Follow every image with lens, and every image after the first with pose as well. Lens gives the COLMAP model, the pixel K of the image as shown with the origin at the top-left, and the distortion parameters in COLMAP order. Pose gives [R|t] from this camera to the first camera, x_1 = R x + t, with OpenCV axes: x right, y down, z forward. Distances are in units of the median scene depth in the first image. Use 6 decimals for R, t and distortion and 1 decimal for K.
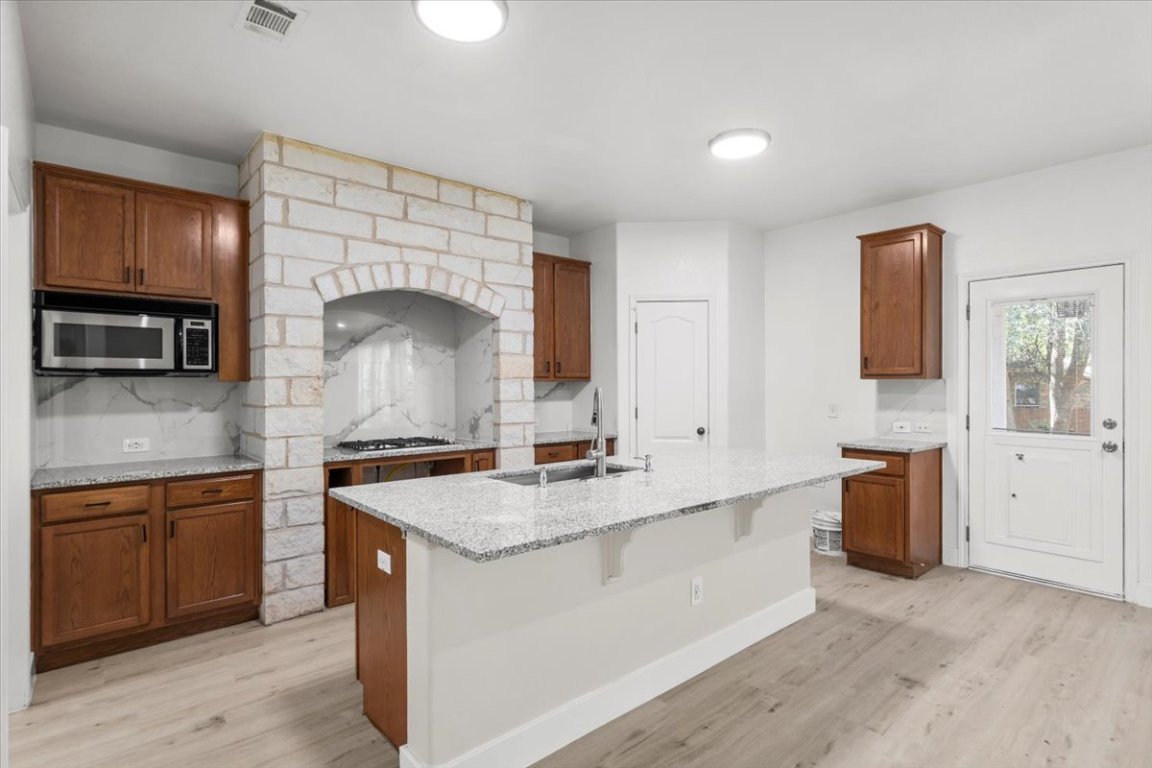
lens RADIAL K [[547.4, 0, 581.6], [0, 547.4, 386.5], [0, 0, 1]] dist [0.004415, 0.000706]
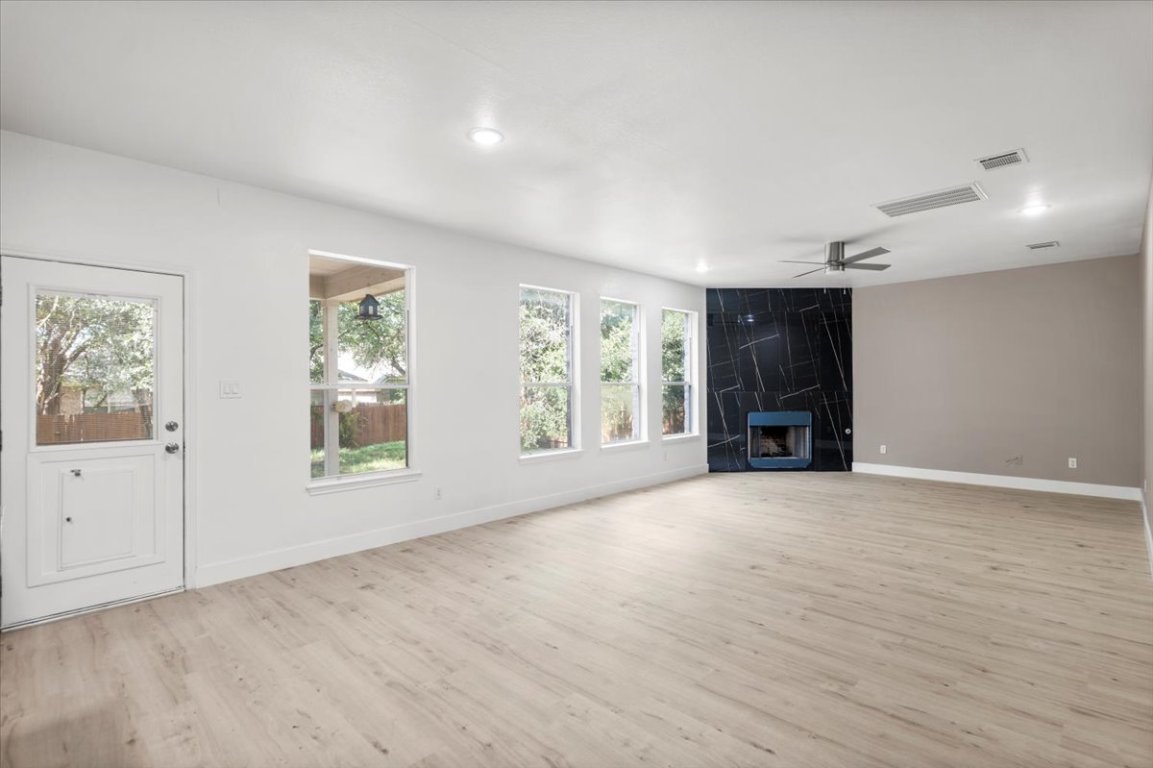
lens RADIAL K [[547.9, 0, 583.5], [0, 547.9, 382.0], [0, 0, 1]] dist [0.004415, 0.000706]
pose [[-0.072812, 0.009537, 0.997300, -0.132821], [0.010488, 0.999906, -0.008796, 0.001295], [-0.997291, 0.009819, -0.072905, 0.279680]]
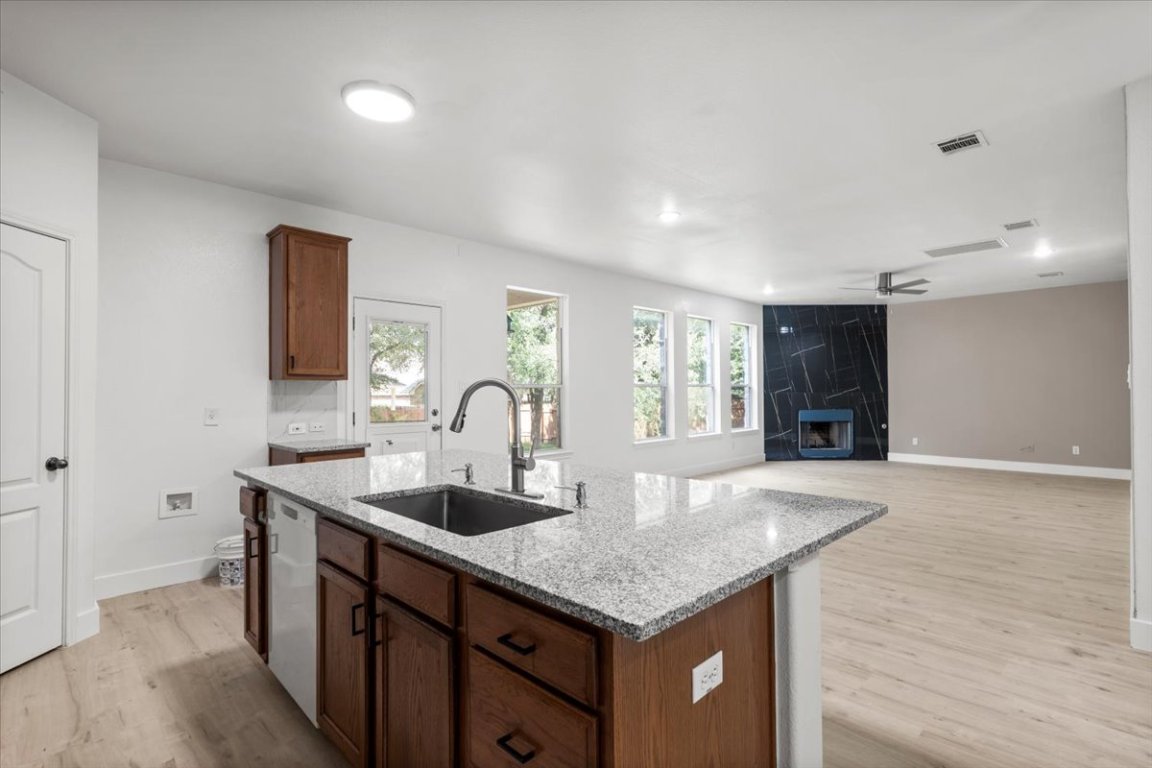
lens RADIAL K [[547.4, 0, 581.4], [0, 547.4, 381.4], [0, 0, 1]] dist [0.004415, 0.000706]
pose [[-0.060556, 0.020483, 0.997955, -0.529360], [0.009793, 0.999754, -0.019926, 0.016637], [-0.998117, 0.008566, -0.060741, 0.658986]]
